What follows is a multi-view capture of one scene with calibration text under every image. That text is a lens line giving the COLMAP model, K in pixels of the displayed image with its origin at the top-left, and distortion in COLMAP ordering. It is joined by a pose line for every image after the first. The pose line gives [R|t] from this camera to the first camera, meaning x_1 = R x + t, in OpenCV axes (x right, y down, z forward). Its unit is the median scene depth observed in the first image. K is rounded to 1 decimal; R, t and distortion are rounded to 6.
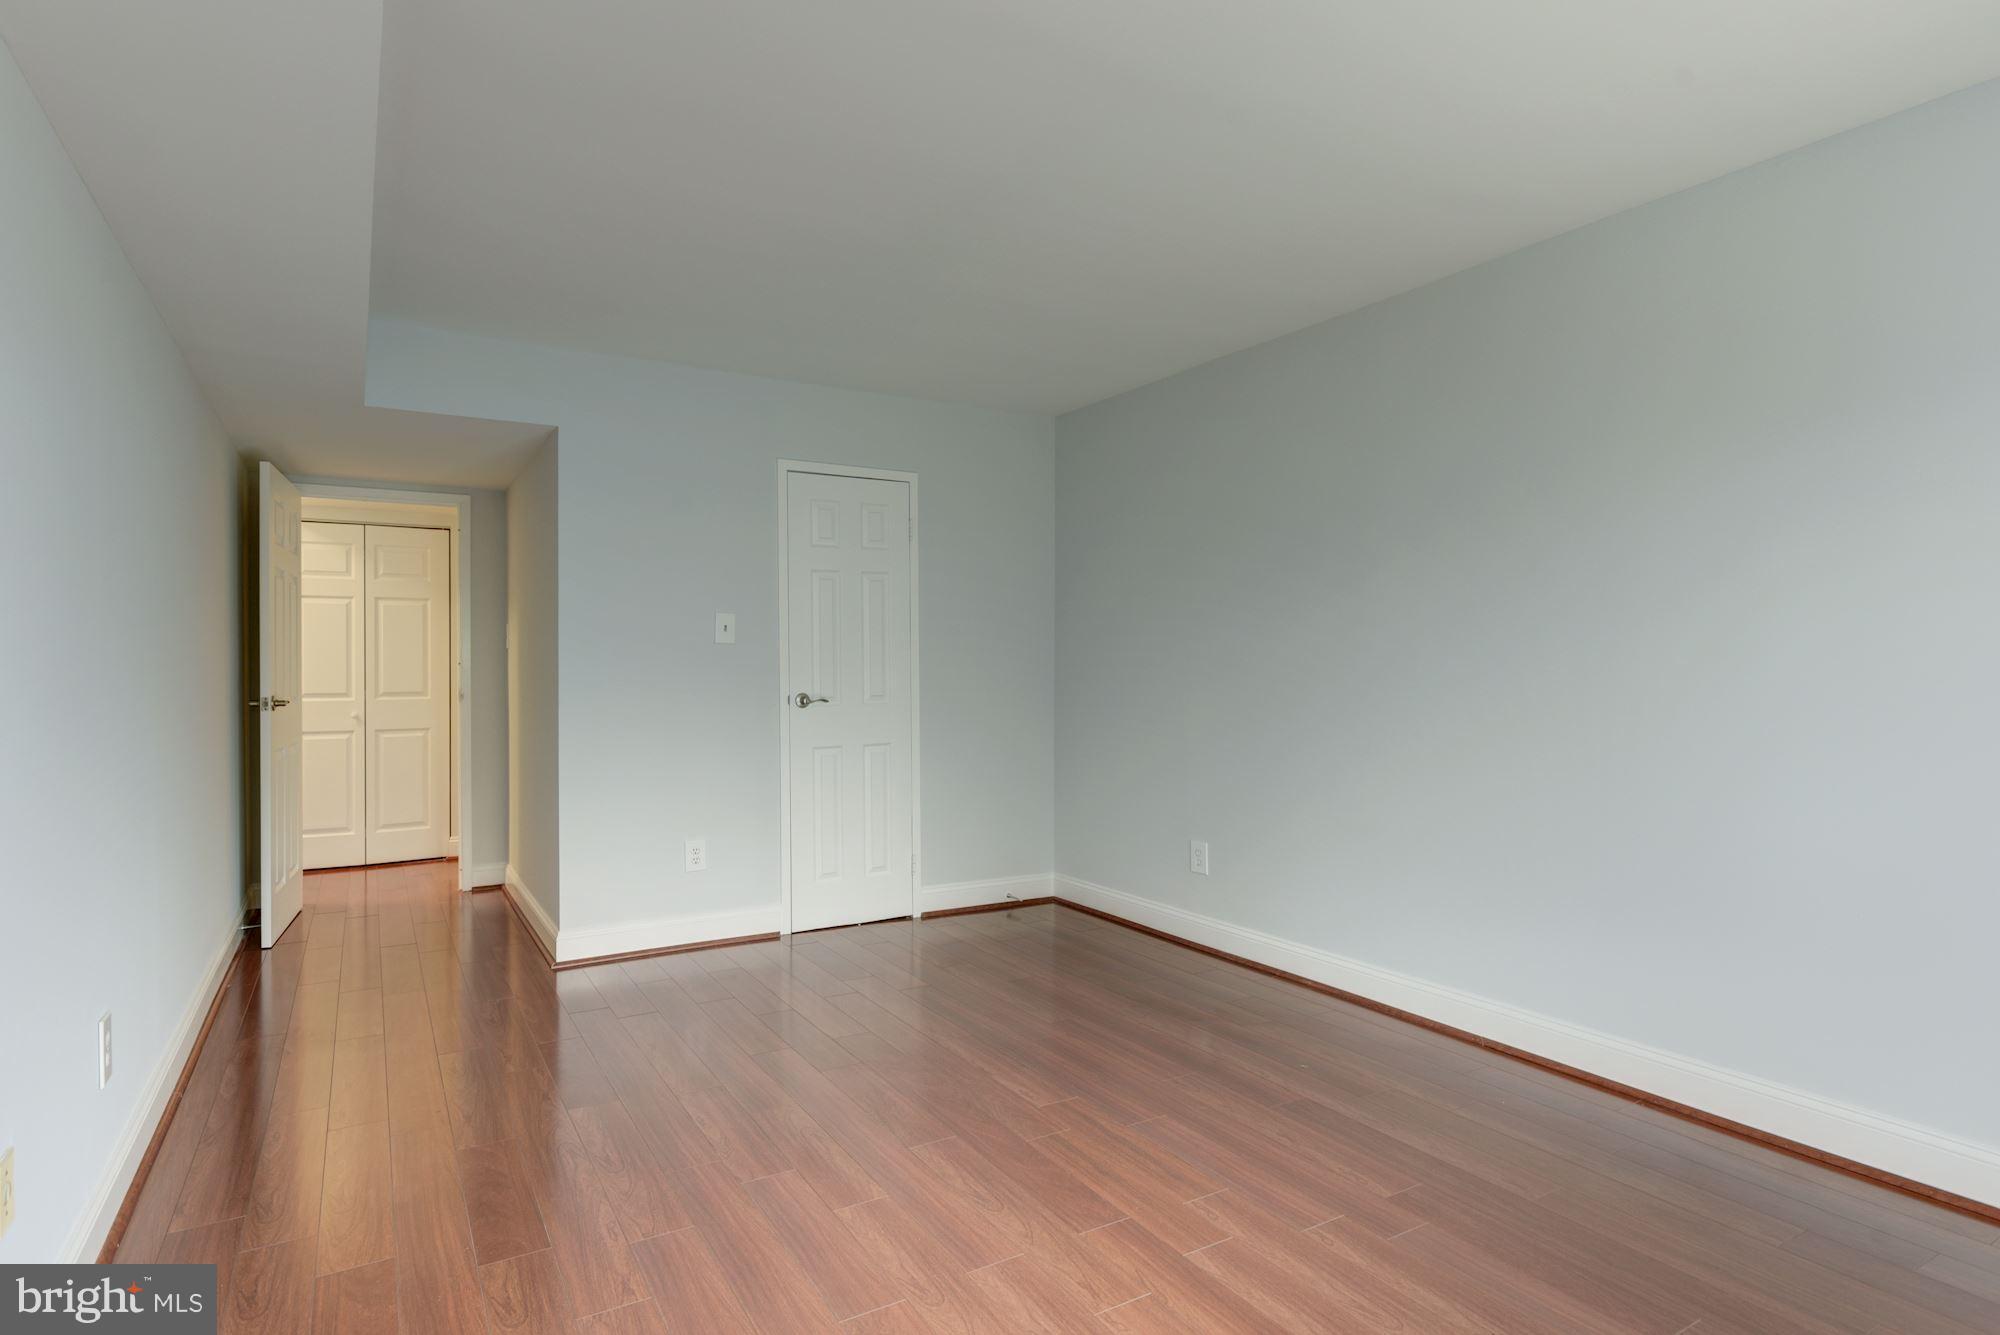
lens RADIAL K [[1072.9, 0, 1001.4], [0, 1072.9, 660.6], [0, 0, 1]] dist [0.000868, -0.000112]
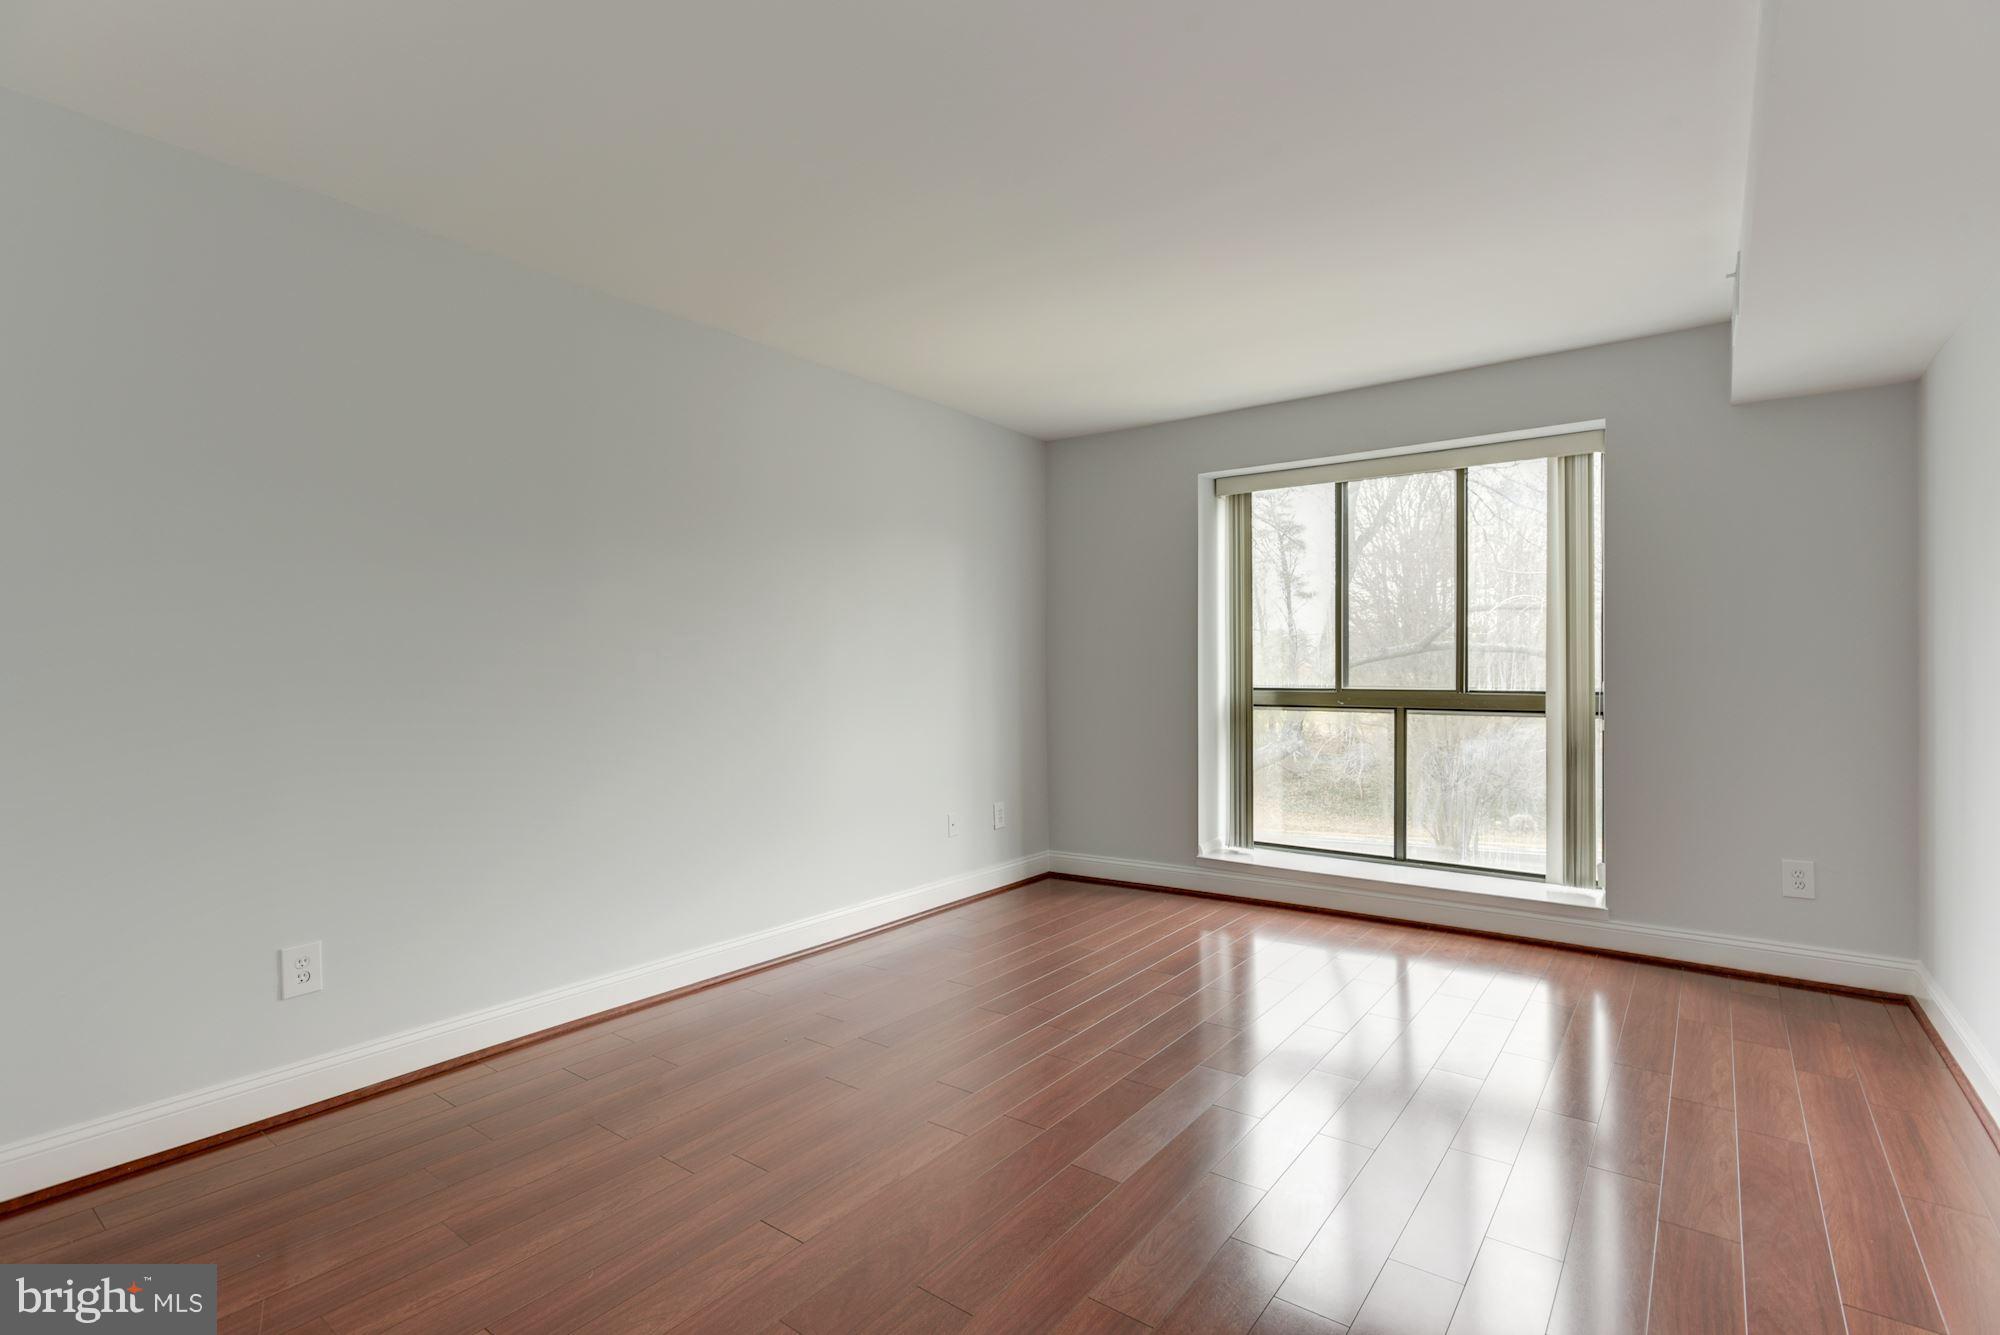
lens RADIAL K [[941.6, 0, 1003.3], [0, 941.6, 671.2], [0, 0, 1]] dist [0.002919, 0.000042]
pose [[-0.379879, -0.000691, 0.925036, -0.829834], [0.000518, 0.999999, 0.000959, 0.021132], [-0.925036, 0.000844, -0.379879, 1.468831]]
